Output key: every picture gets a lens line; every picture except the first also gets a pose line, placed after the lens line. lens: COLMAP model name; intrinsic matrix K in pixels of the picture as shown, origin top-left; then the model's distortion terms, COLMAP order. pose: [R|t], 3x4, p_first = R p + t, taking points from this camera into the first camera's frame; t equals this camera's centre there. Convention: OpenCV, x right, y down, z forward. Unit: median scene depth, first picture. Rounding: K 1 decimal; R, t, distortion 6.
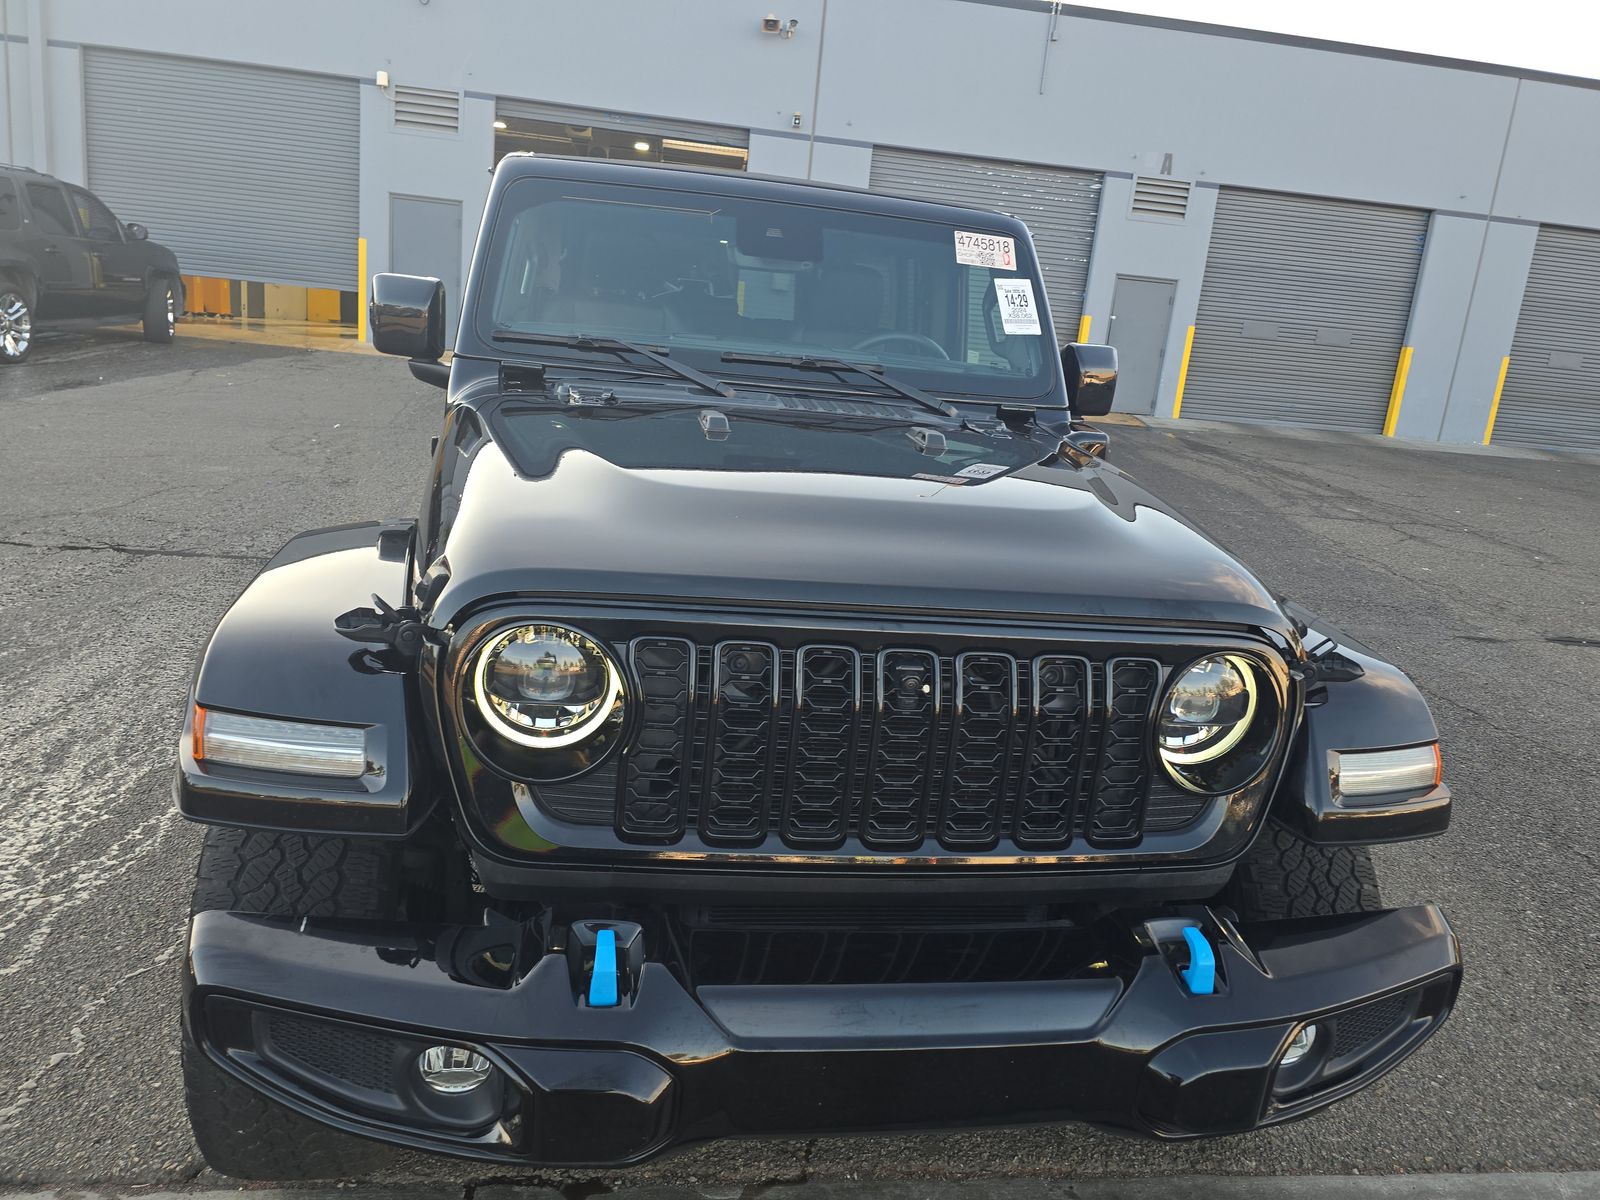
lens RADIAL K [[1104.3, 0, 789.3], [0, 1104.3, 586.9], [0, 0, 1]] dist [0.029430, -0.042027]
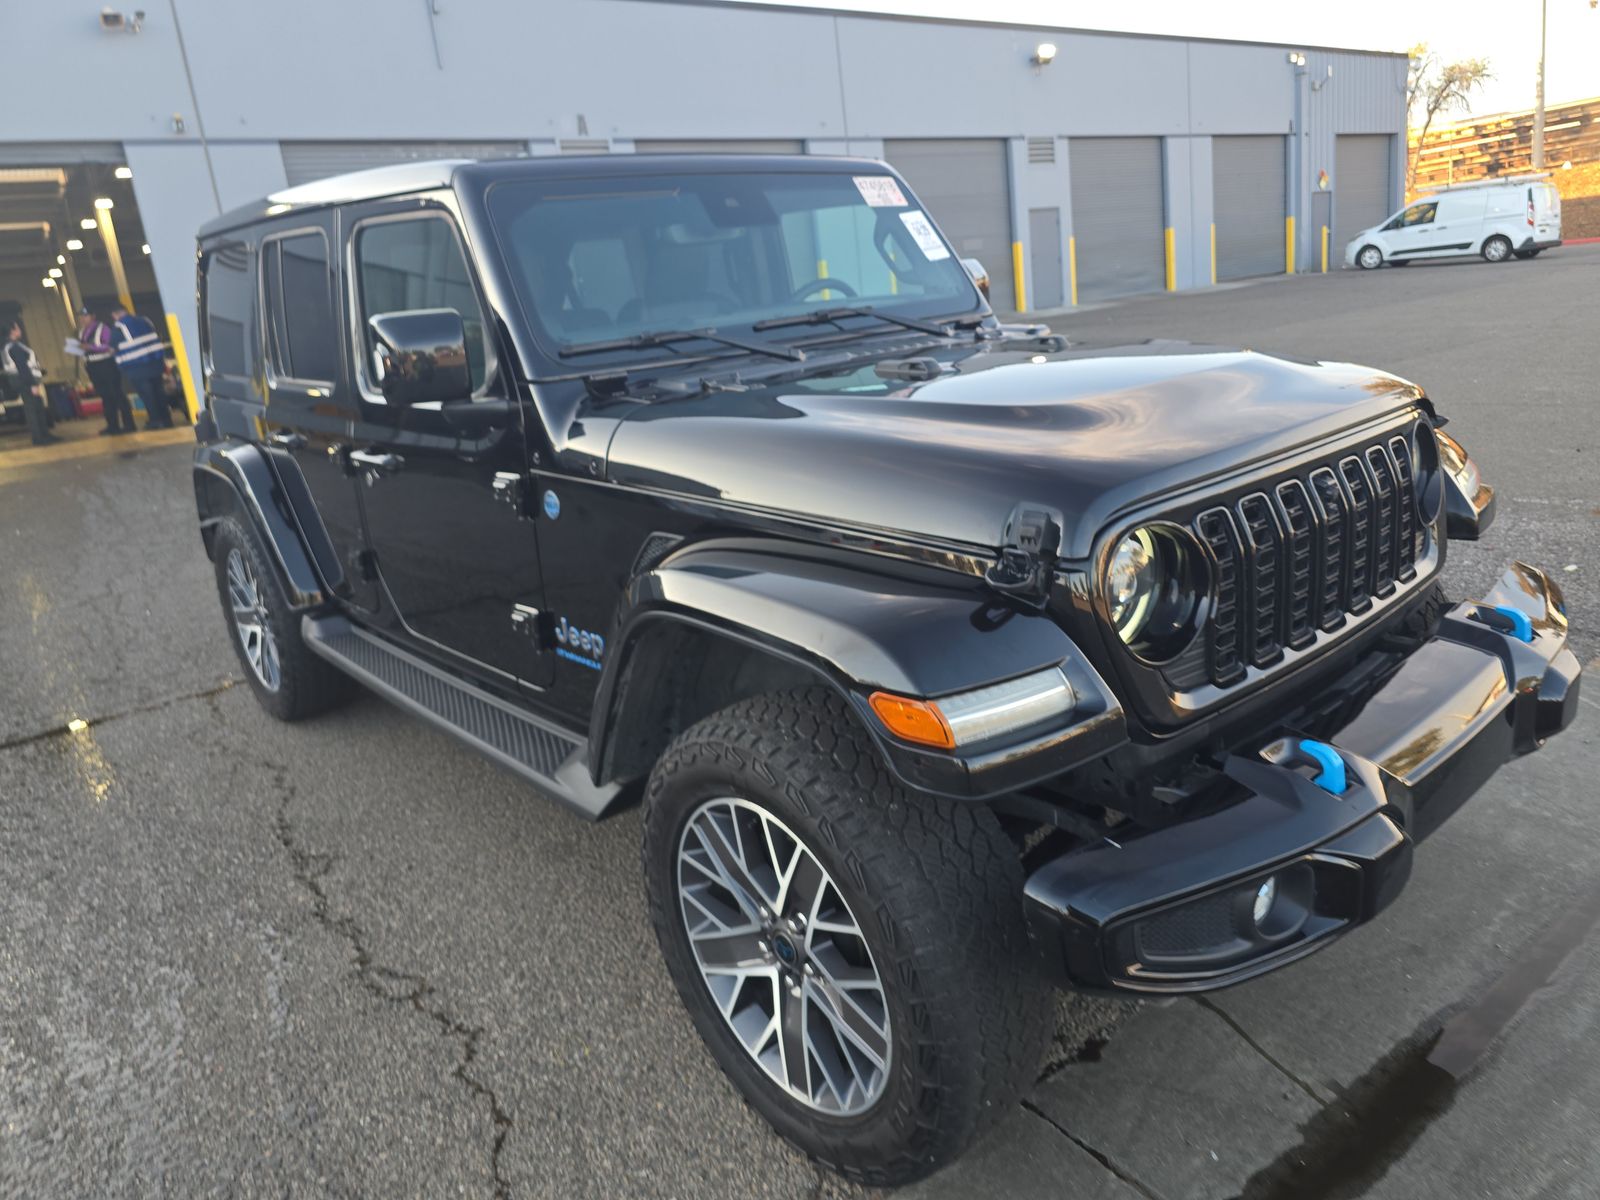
lens RADIAL K [[1104.3, 0, 789.3], [0, 1104.3, 586.9], [0, 0, 1]] dist [0.029430, -0.042027]
pose [[0.823686, -0.312262, 0.473322, -0.737365], [0.298356, 0.948490, 0.106535, -0.068508], [-0.482208, 0.053468, 0.874423, -0.044235]]
